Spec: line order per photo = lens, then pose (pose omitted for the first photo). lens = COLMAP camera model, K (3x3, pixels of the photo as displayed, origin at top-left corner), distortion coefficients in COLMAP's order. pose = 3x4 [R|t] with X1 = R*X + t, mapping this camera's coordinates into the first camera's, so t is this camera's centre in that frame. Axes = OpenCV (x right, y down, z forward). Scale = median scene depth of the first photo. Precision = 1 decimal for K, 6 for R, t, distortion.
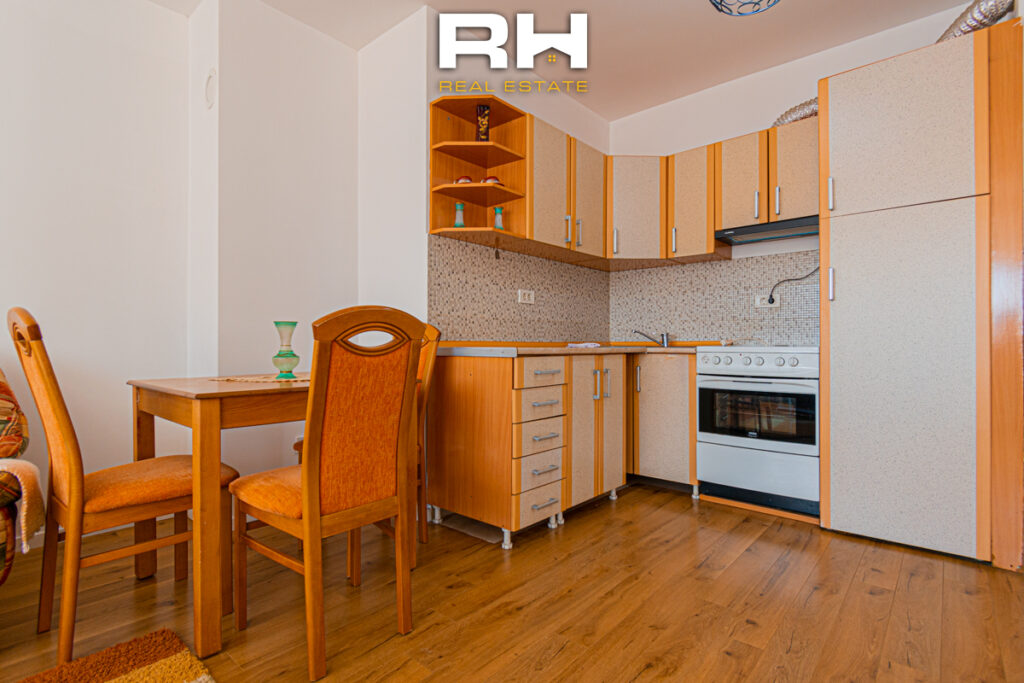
lens RADIAL K [[498.4, 0, 512.7], [0, 498.4, 342.7], [0, 0, 1]] dist [0.000399, 0.000020]
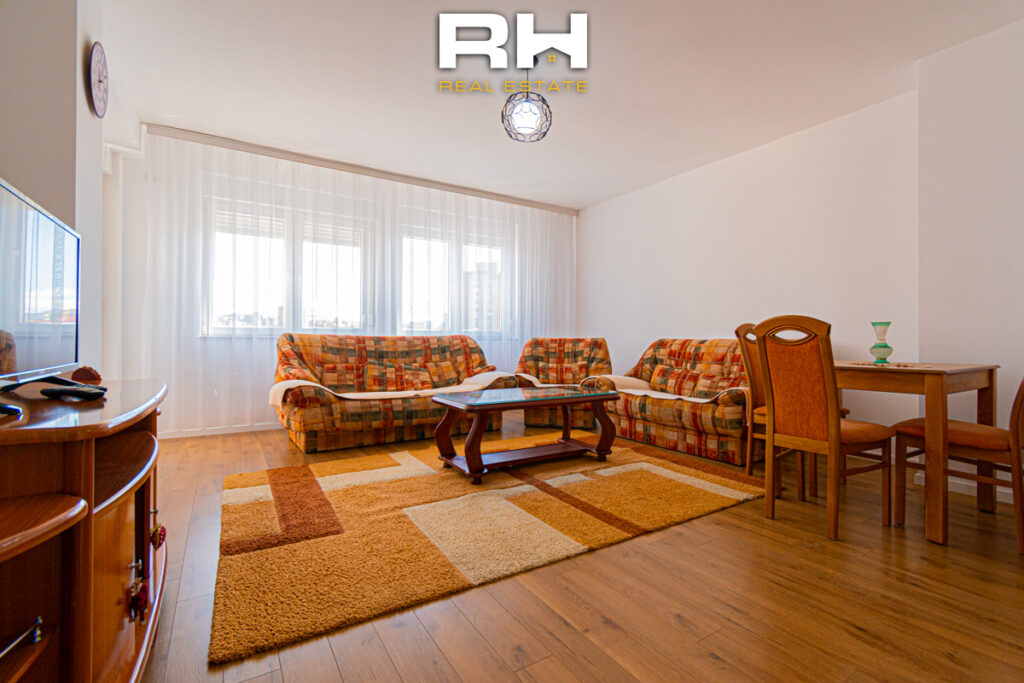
lens RADIAL K [[459.8, 0, 511.9], [0, 459.8, 337.2], [0, 0, 1]] dist [0.001791, 0.001261]
pose [[-0.287578, -0.002102, -0.957755, 1.357584], [-0.000103, 0.999998, -0.002164, 0.001987], [0.957757, -0.000524, -0.287578, 0.506822]]
